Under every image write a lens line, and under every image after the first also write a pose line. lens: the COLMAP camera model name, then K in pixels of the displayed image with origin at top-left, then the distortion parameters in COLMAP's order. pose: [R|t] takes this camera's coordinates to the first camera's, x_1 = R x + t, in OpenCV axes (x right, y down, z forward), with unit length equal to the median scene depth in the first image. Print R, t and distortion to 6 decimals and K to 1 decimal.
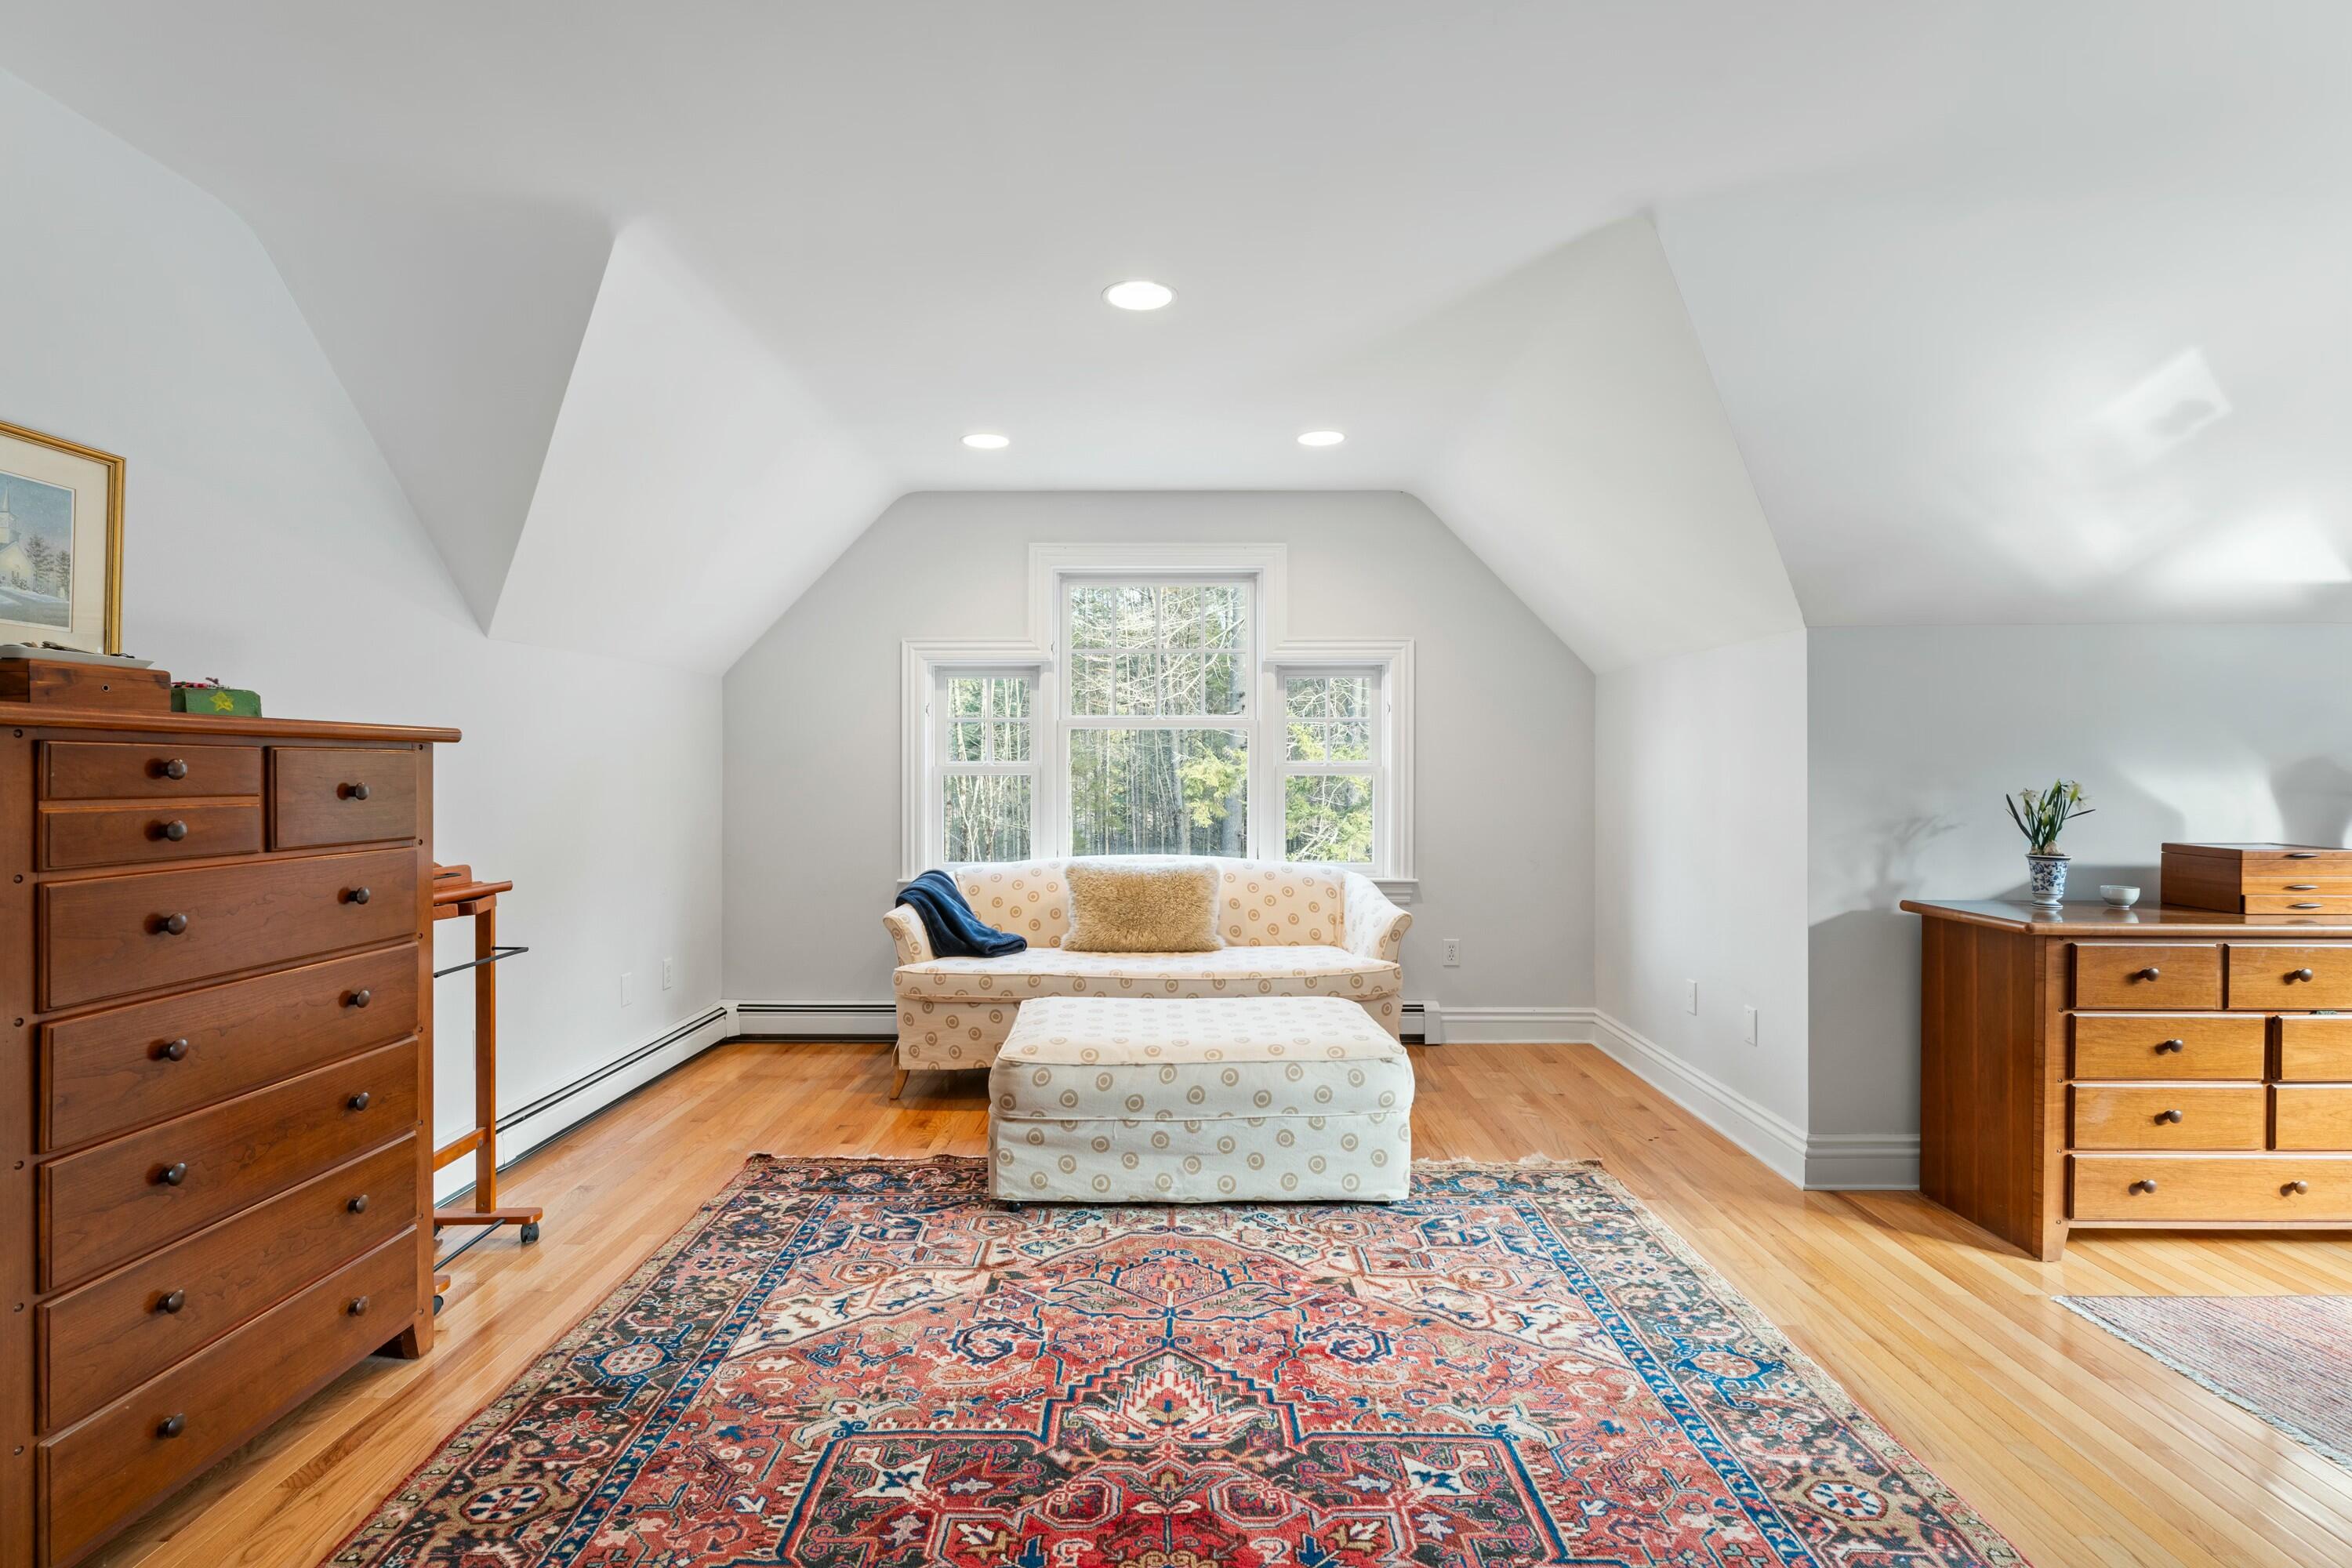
lens RADIAL K [[1101.3, 0, 1172.4], [0, 1101.3, 775.9], [0, 0, 1]] dist [-0.003772, -0.000273]
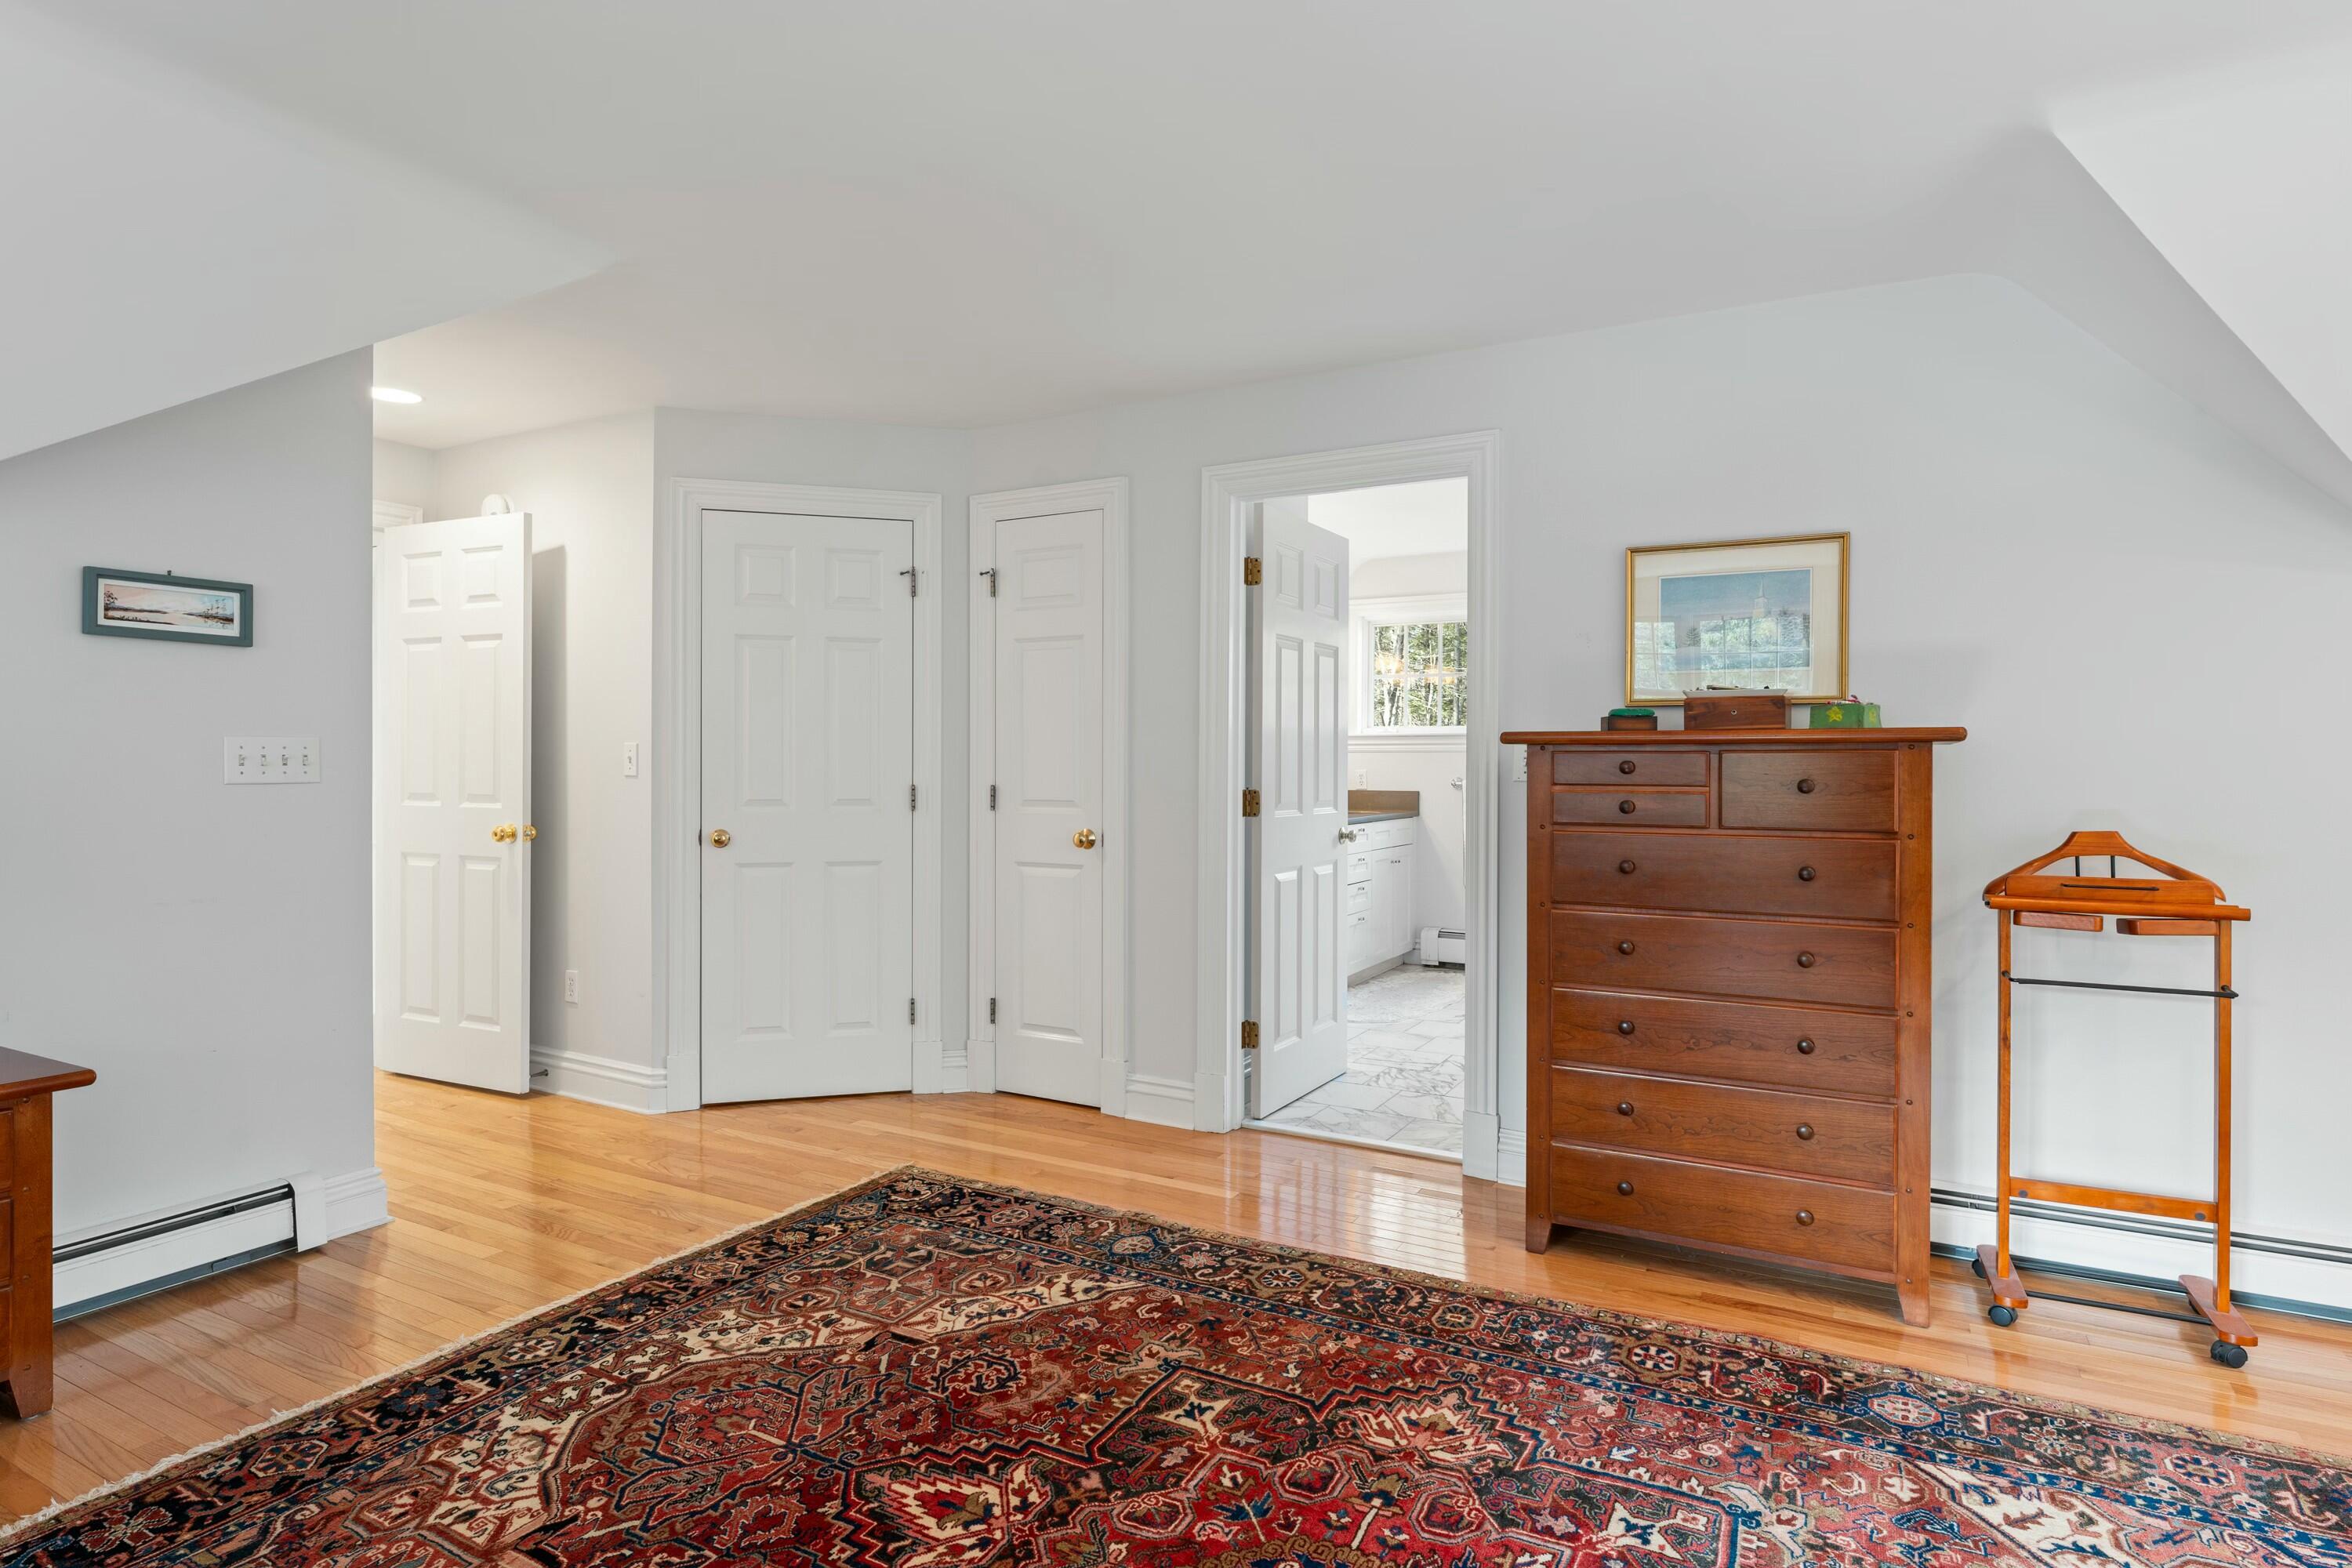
lens RADIAL K [[1261.0, 0, 1172.0], [0, 1261.0, 786.7], [0, 0, 1]] dist [0.003340, 0.000940]
pose [[-0.481488, 0.013256, -0.876352, 0.568483], [-0.004731, 0.999832, 0.017723, -0.005150], [0.876440, 0.012679, -0.481345, 0.758050]]
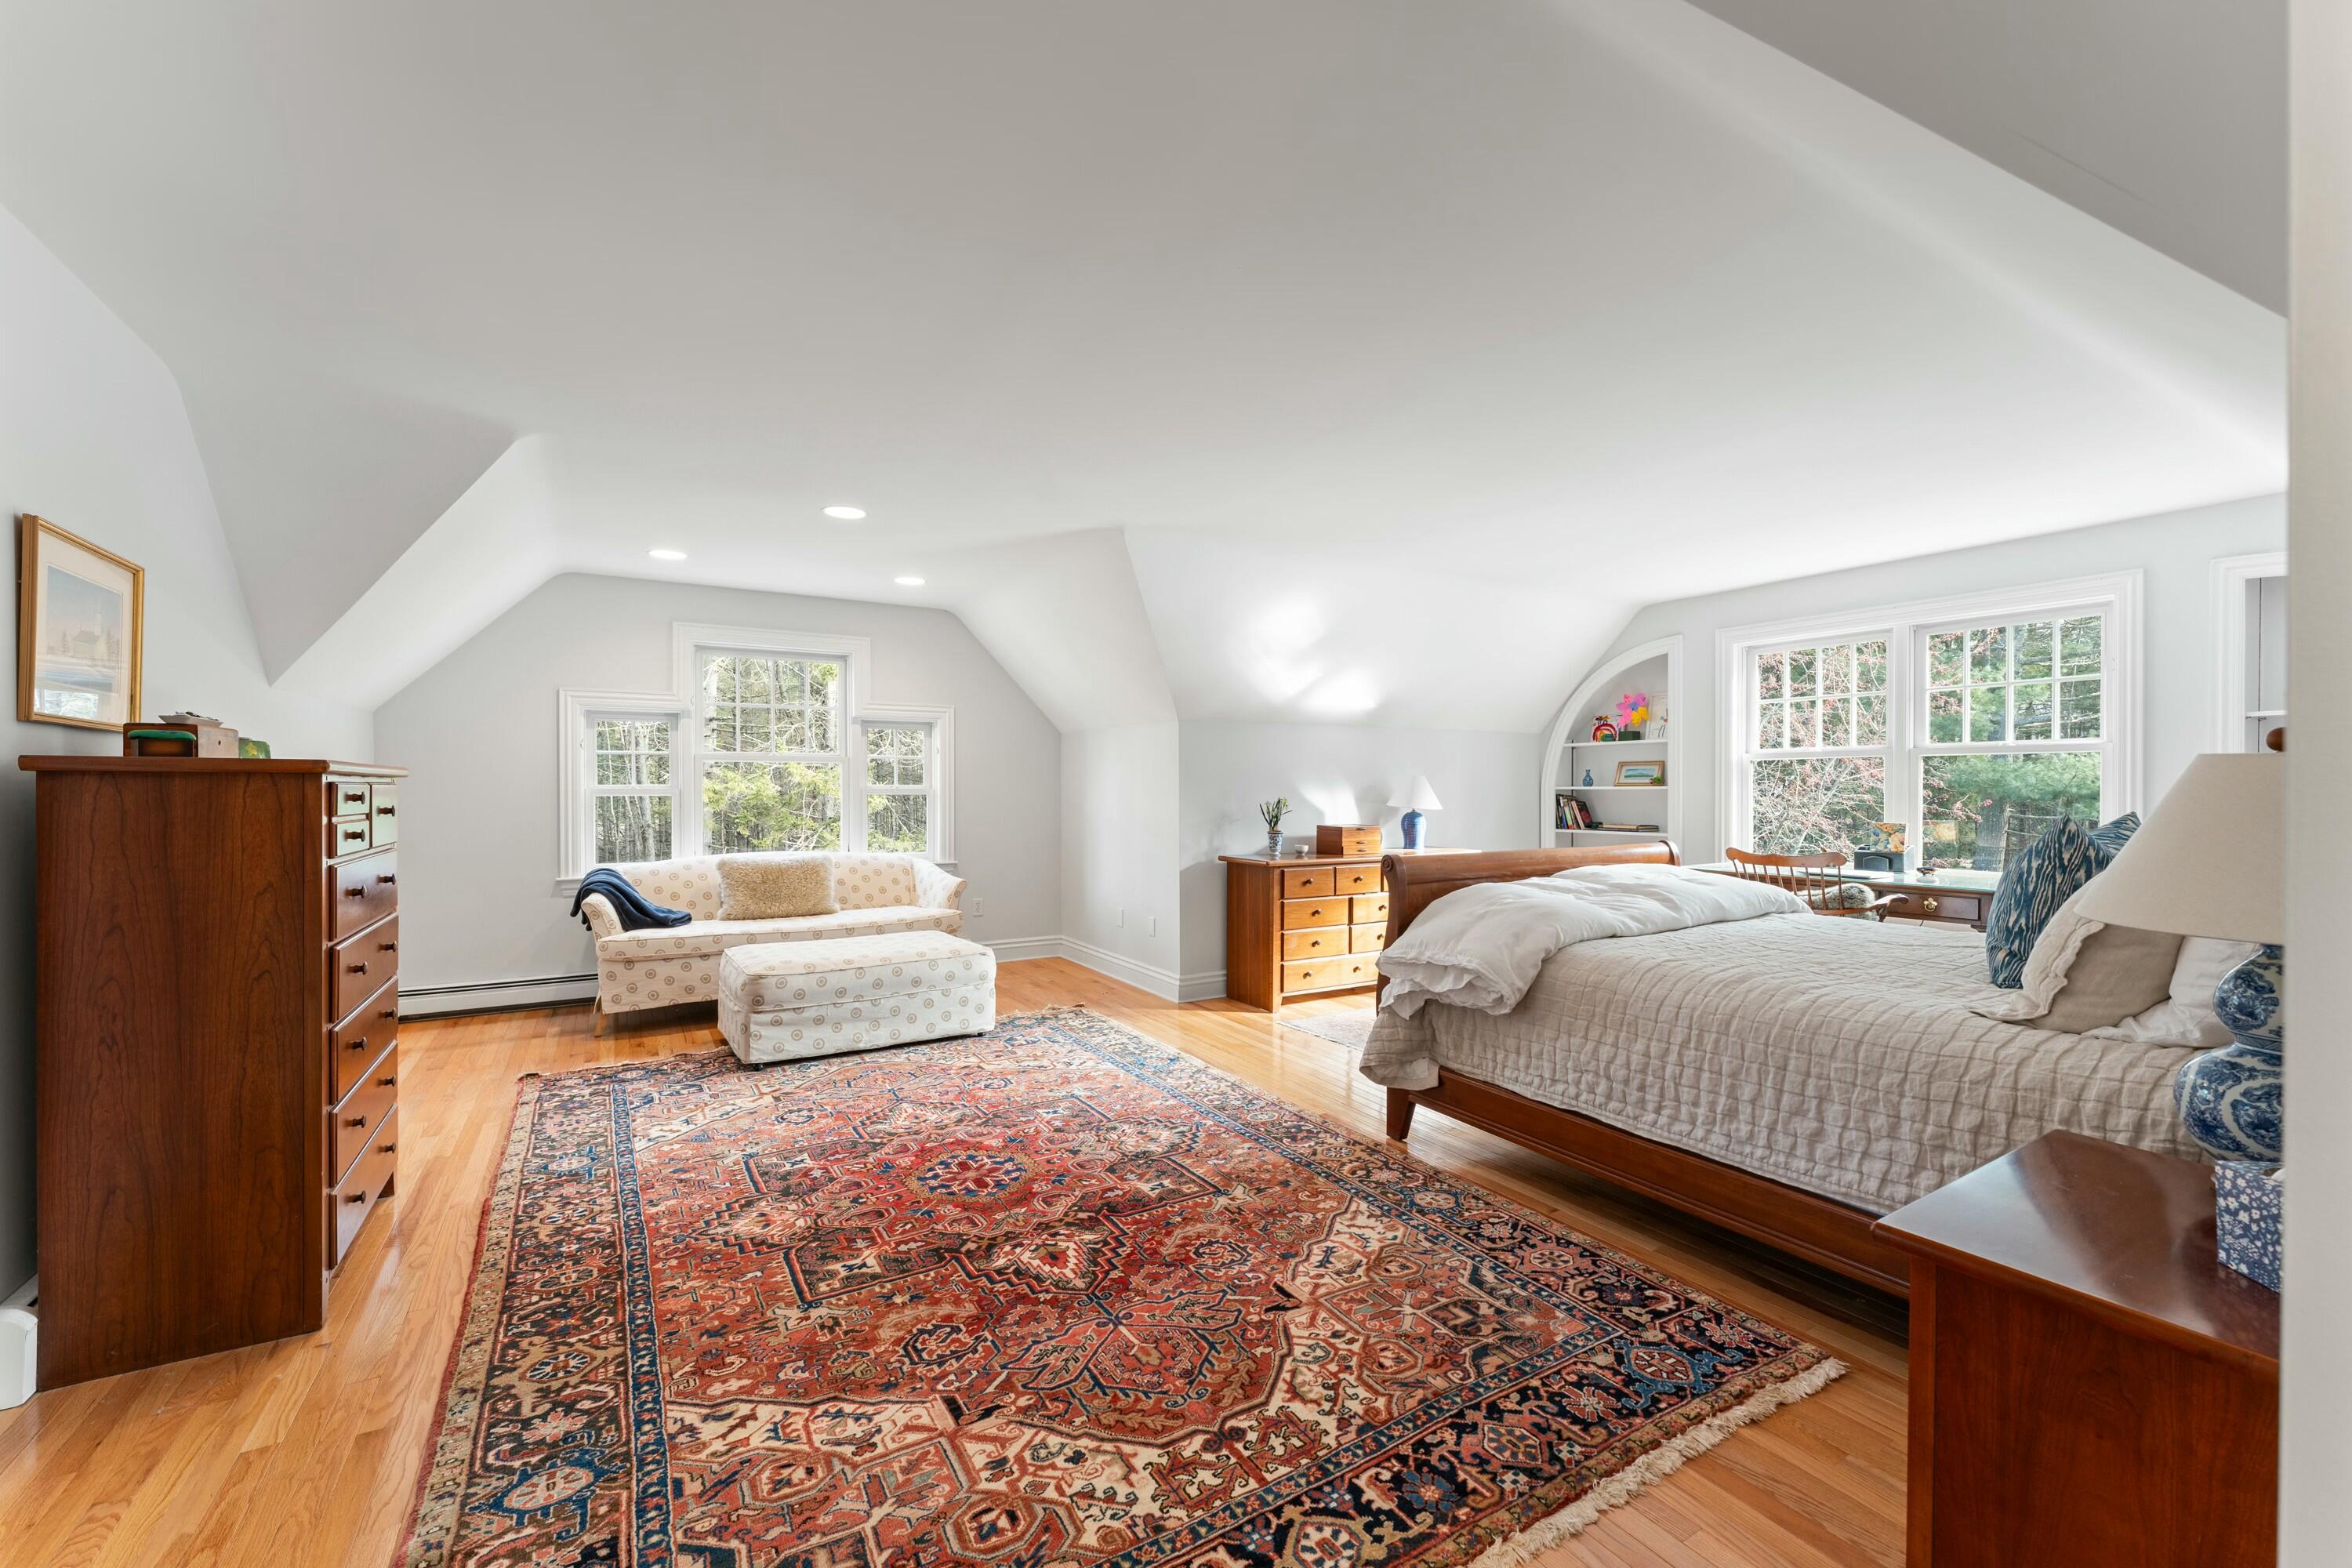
lens RADIAL K [[935.7, 0, 1176.6], [0, 935.7, 787.5], [0, 0, 1]] dist [-0.000589, -0.000049]
pose [[0.850589, 0.000774, 0.525830, -0.357743], [0.001551, 0.999991, -0.003980, -0.008528], [-0.525828, 0.004200, 0.850580, -0.493873]]
